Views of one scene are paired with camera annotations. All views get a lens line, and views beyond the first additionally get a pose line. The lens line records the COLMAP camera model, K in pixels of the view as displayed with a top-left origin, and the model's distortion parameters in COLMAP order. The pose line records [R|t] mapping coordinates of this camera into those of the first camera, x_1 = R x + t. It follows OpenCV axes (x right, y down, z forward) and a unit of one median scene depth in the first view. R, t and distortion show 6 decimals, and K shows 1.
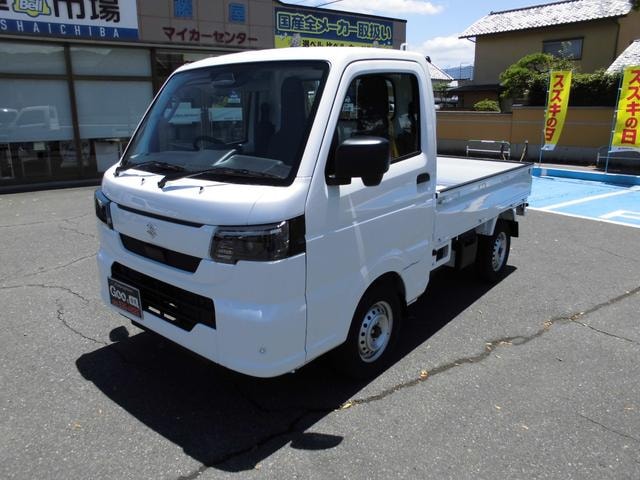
lens RADIAL K [[462.6, 0, 320.0], [0, 462.6, 240.0], [0, 0, 1]] dist [-0.006905, -0.001626]
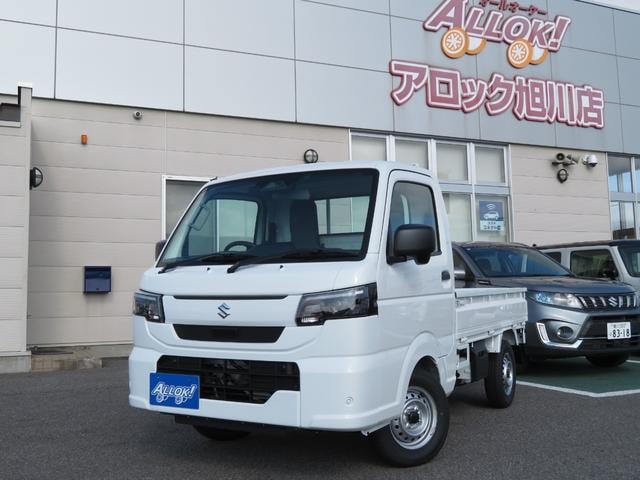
lens RADIAL K [[670.3, 0, 320.0], [0, 670.3, 240.0], [0, 0, 1]] dist [-0.000194, -0.003646]
pose [[0.984695, -0.001307, 0.174280, -0.361020], [0.058482, 0.944473, -0.323344, 0.297355], [-0.164180, 0.328588, 0.930094, -0.477523]]
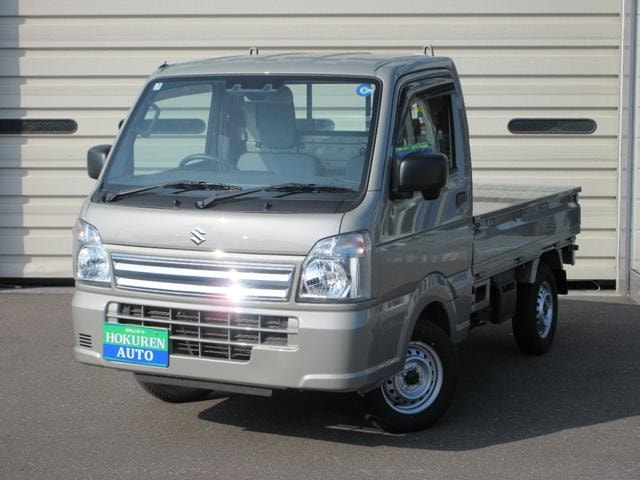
lens RADIAL K [[1293.0, 0, 320.0], [0, 1293.0, 240.0], [0, 0, 1]] dist [0.285910, 0.022857]
pose [[0.973368, -0.023861, 0.228005, -0.619750], [0.057719, 0.988037, -0.143008, 0.290837], [-0.221865, 0.152359, 0.963100, -1.340386]]
